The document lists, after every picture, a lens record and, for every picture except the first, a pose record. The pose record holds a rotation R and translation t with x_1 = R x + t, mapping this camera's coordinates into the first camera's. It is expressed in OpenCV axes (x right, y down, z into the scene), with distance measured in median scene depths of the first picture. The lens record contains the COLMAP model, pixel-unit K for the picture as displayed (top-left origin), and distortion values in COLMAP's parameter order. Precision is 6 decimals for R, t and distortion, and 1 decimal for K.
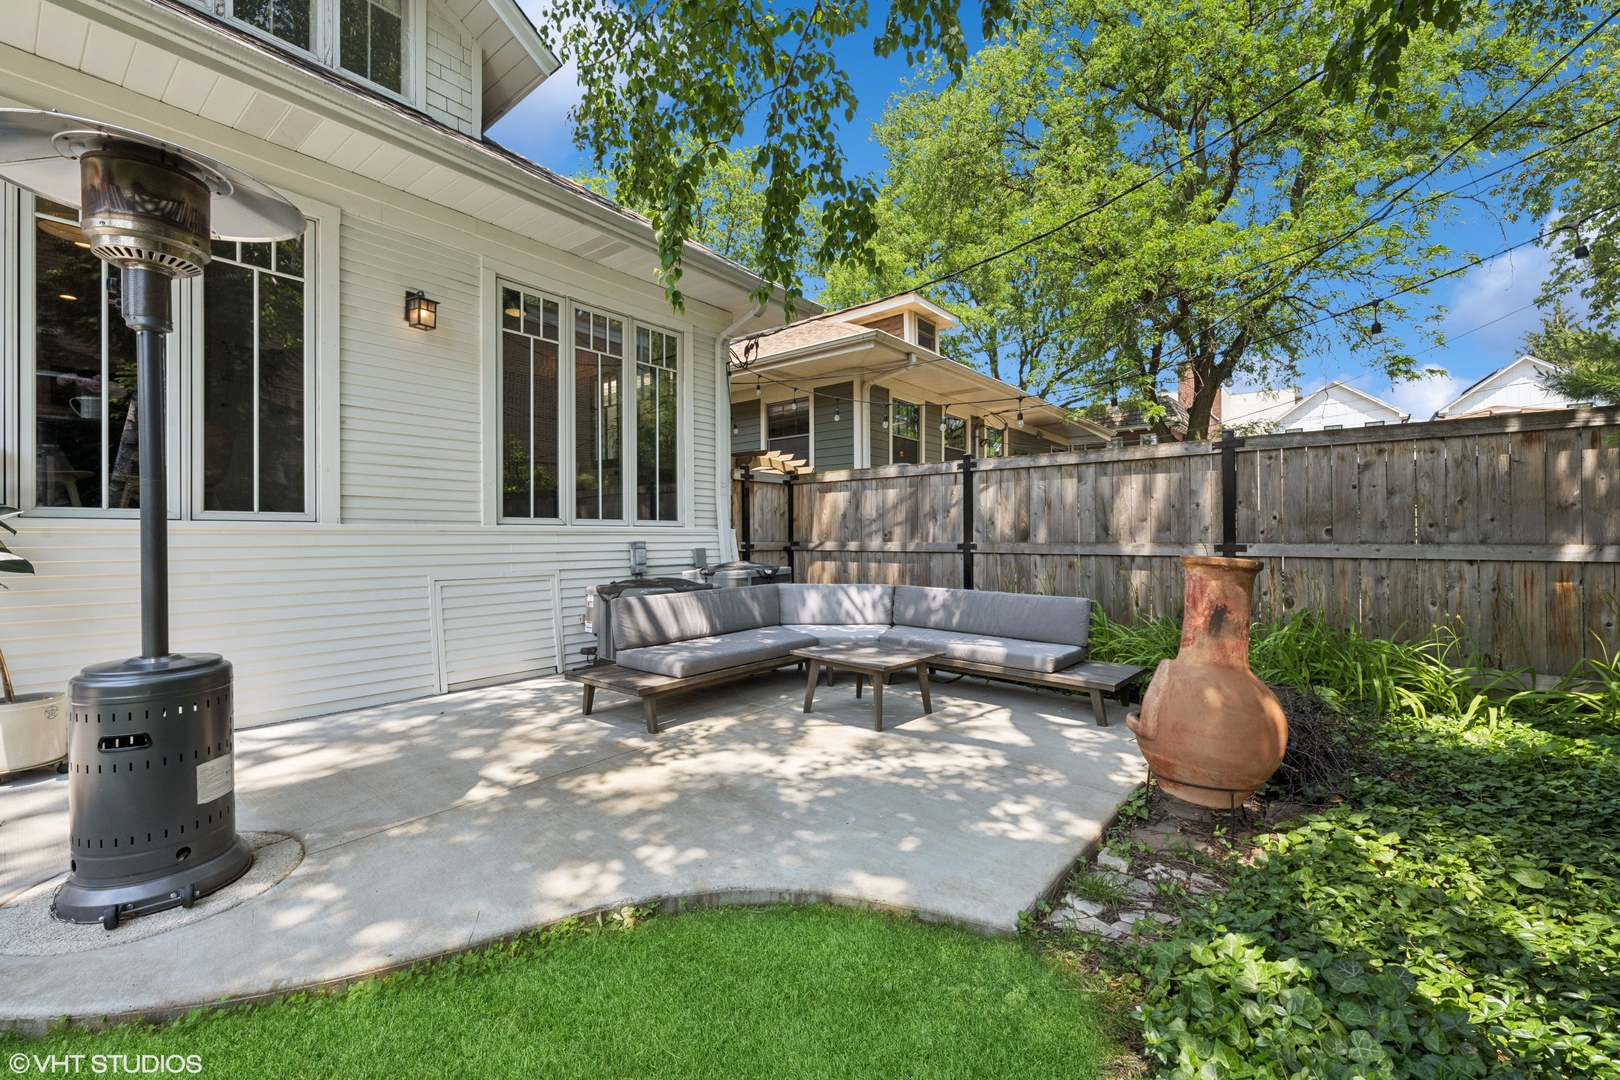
lens RADIAL K [[663.6, 0, 809.2], [0, 663.6, 532.1], [0, 0, 1]] dist [0.002312, 0.000197]
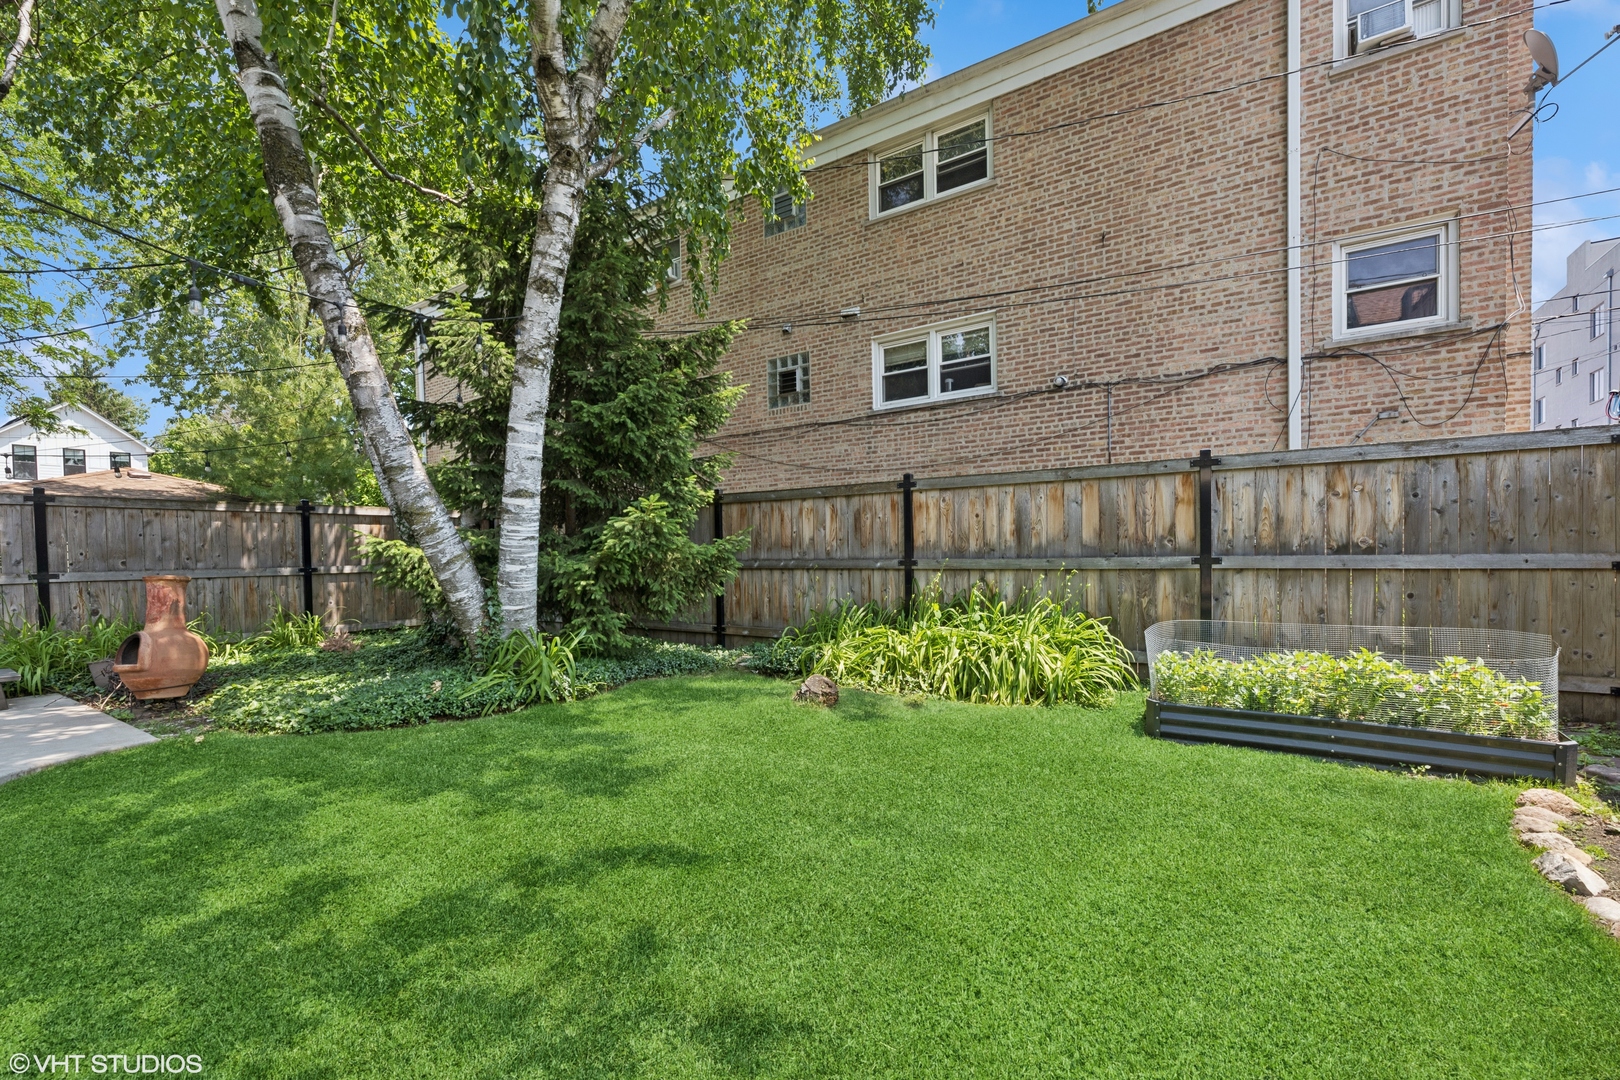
lens RADIAL K [[663.6, 0, 808.5], [0, 663.6, 549.9], [0, 0, 1]] dist [0.002312, 0.000197]
pose [[-0.117064, 0.005665, 0.993108, -0.892896], [0.011649, 0.999923, -0.004331, -0.006705], [-0.993056, 0.011062, -0.117121, -0.379799]]
